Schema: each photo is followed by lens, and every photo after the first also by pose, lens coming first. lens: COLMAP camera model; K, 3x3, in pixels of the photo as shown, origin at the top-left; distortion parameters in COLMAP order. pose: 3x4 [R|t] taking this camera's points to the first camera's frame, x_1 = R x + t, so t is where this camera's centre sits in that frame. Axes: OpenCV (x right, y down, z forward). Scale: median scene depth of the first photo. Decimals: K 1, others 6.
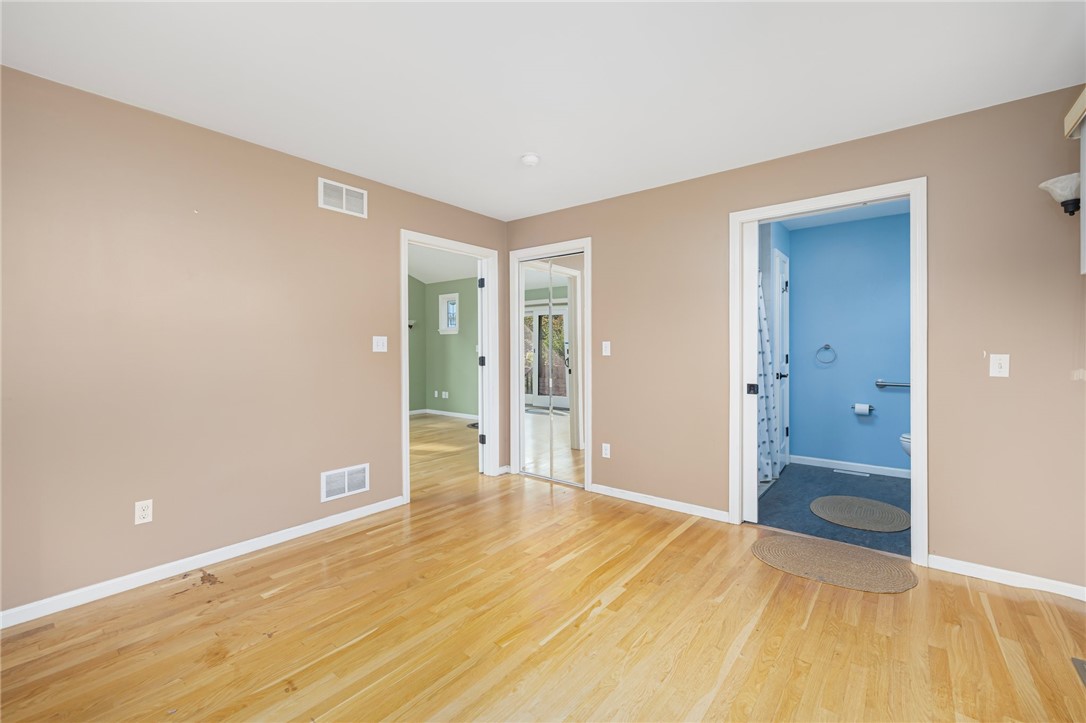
lens RADIAL K [[464.7, 0, 540.1], [0, 464.7, 351.1], [0, 0, 1]] dist [0.000602, 0.000176]
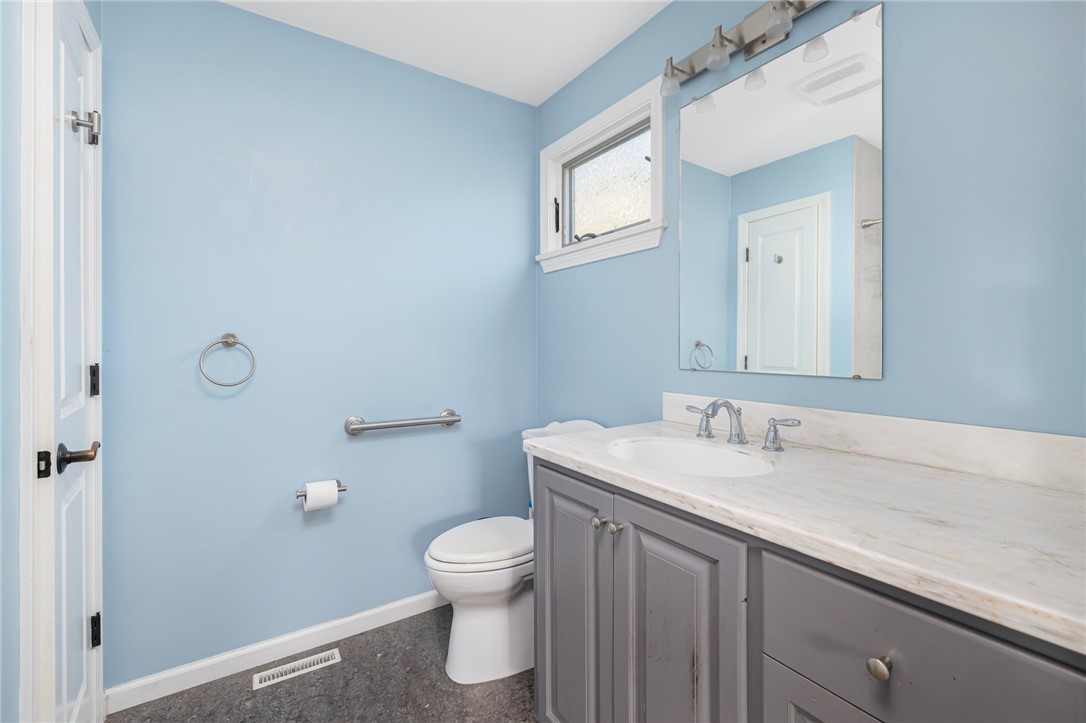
lens RADIAL K [[459.9, 0, 540.9], [0, 459.9, 346.5], [0, 0, 1]] dist [0.001810, 0.000175]
pose [[0.308075, -0.000755, 0.951362, 0.357883], [-0.003417, 0.999992, 0.001900, -0.005796], [-0.951356, -0.003836, 0.308070, 0.672815]]
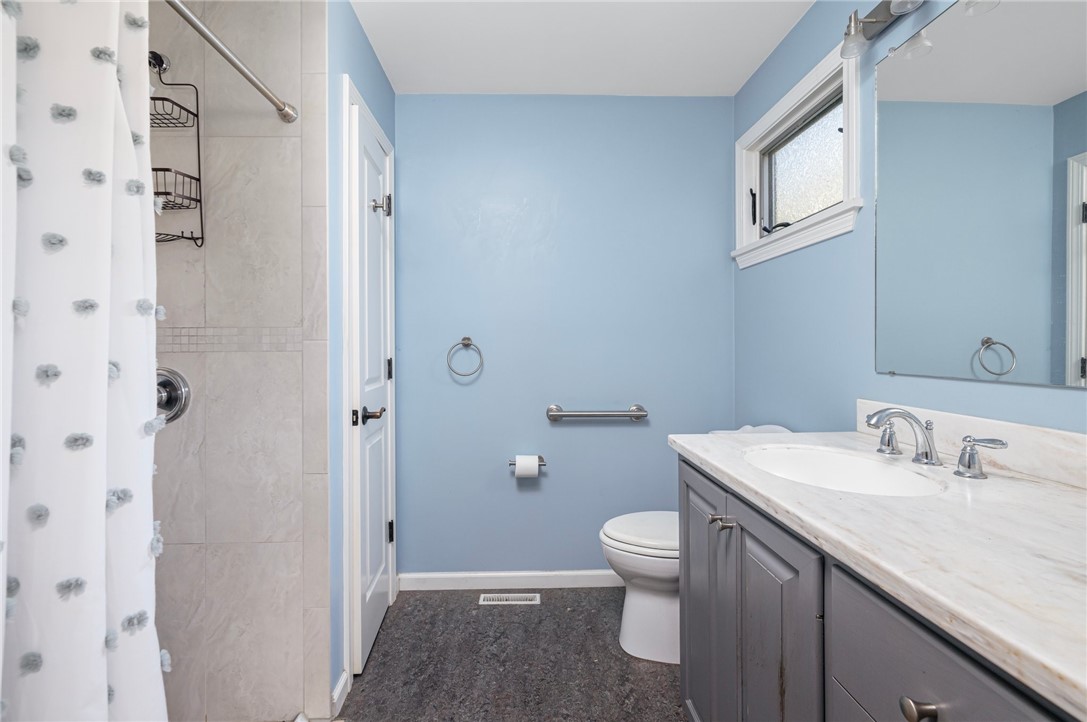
lens RADIAL K [[460.4, 0, 541.4], [0, 460.4, 346.0], [0, 0, 1]] dist [0.001810, 0.000175]
pose [[0.755389, -0.002067, 0.655274, 0.365964], [0.000476, 0.999996, 0.002605, -0.006288], [-0.655277, -0.001656, 0.755387, 0.593569]]
